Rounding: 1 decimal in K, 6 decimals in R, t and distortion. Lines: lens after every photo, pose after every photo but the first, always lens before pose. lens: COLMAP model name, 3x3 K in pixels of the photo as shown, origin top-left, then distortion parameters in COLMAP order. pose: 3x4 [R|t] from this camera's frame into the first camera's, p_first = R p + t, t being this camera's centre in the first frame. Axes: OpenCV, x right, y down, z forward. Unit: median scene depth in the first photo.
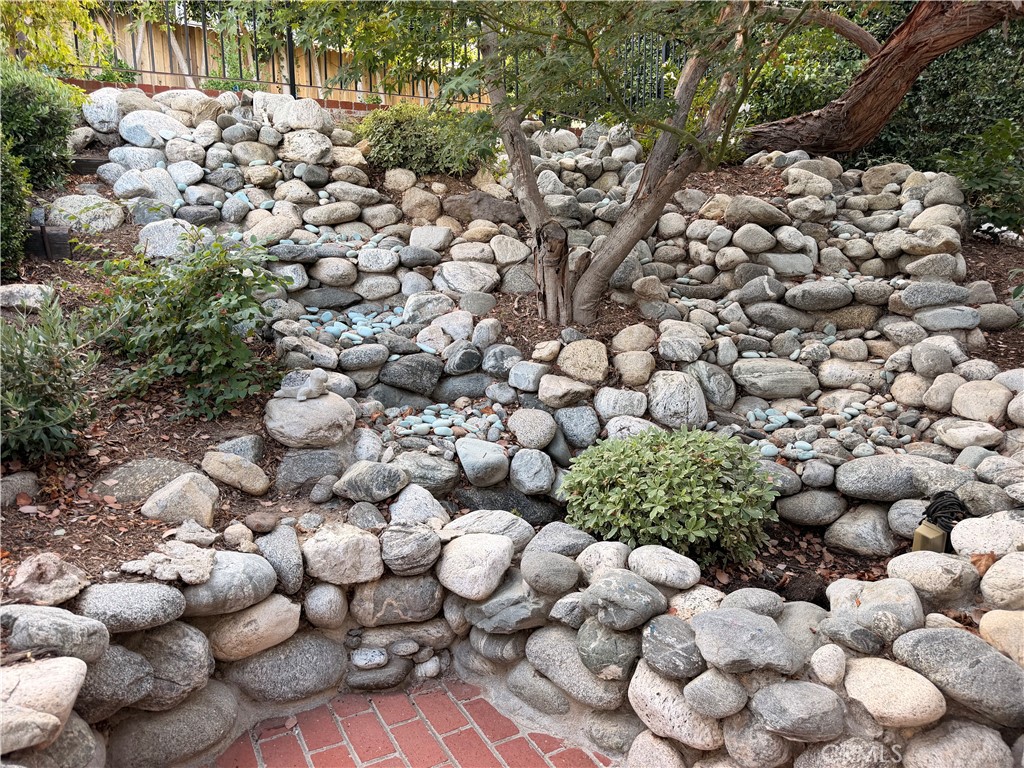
lens RADIAL K [[728.8, 0, 512.0], [0, 728.8, 384.0], [0, 0, 1]] dist [-0.005127, -0.001800]
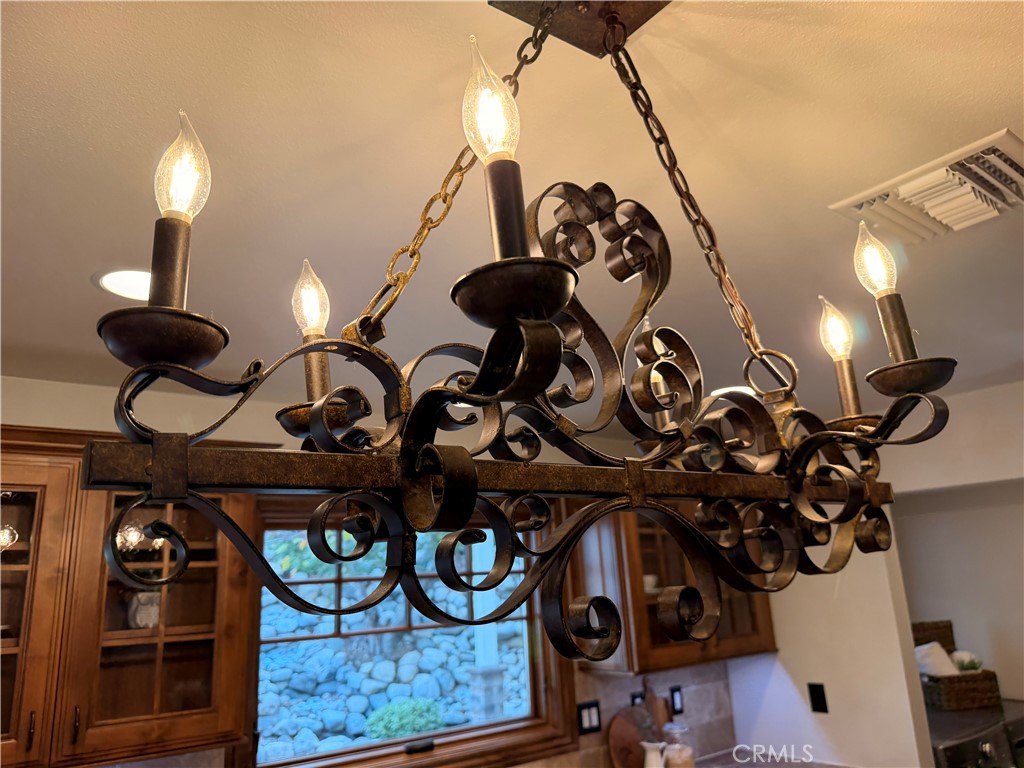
lens RADIAL K [[728.8, 0, 512.0], [0, 728.8, 384.0], [0, 0, 1]] dist [-0.005127, -0.001800]
pose [[0.985612, 0.005655, 0.168929, 0.104005], [0.062792, 0.915666, -0.397006, 0.069185], [-0.156928, 0.401901, 0.902136, -1.396969]]
